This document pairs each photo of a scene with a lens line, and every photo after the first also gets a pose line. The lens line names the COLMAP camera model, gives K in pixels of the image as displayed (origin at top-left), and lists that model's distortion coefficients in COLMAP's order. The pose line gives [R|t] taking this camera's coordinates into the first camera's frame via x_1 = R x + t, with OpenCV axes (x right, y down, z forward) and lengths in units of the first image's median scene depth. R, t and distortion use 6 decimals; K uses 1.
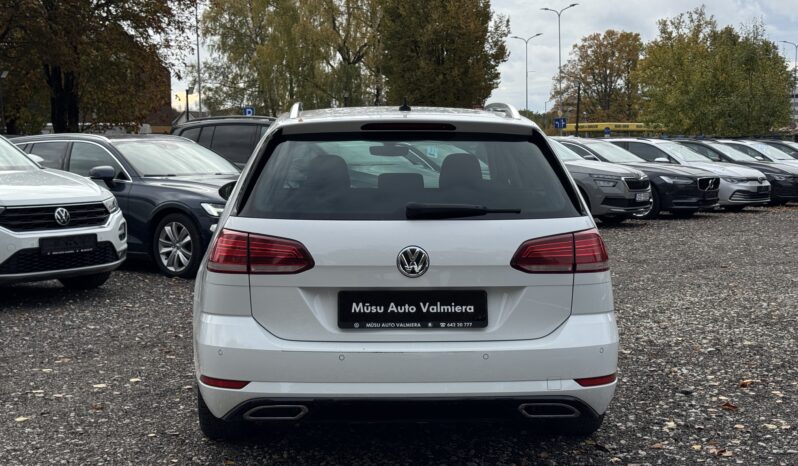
lens RADIAL K [[1112.2, 0, 401.3], [0, 1112.2, 232.2], [0, 0, 1]] dist [0.131270, -0.030842]
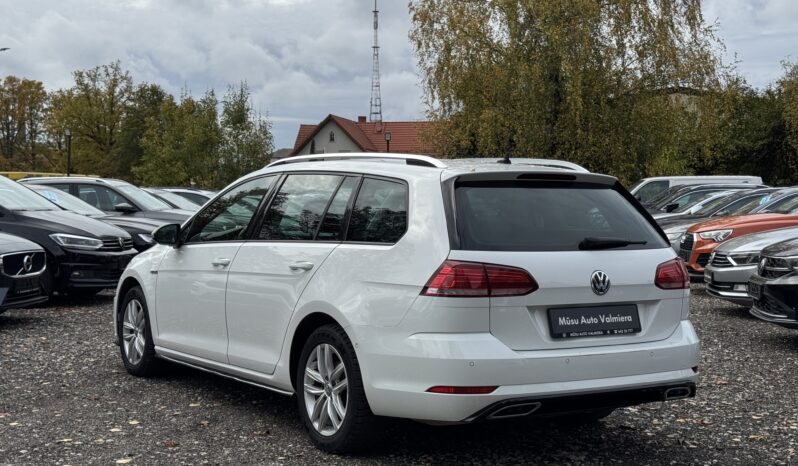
lens RADIAL K [[1112.2, 0, 401.3], [0, 1112.2, 232.2], [0, 0, 1]] dist [0.131270, -0.030842]
pose [[0.860782, -0.004677, 0.508952, -0.824193], [0.028023, 0.998876, -0.038216, 0.010970], [-0.508202, 0.047158, 0.859946, 0.013627]]
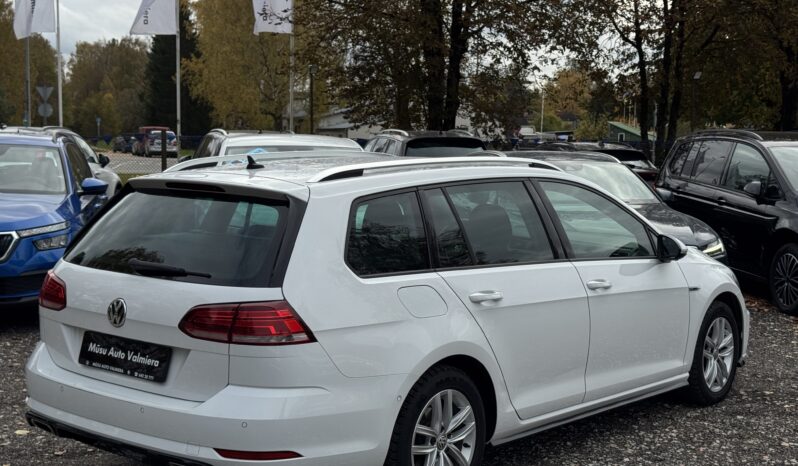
lens RADIAL K [[1112.2, 0, 401.3], [0, 1112.2, 232.2], [0, 0, 1]] dist [0.131270, -0.030842]
pose [[0.750101, 0.076523, -0.656881, 0.928228], [-0.082003, 0.996380, 0.022432, -0.098870], [0.656219, 0.037040, 0.753661, 0.341635]]
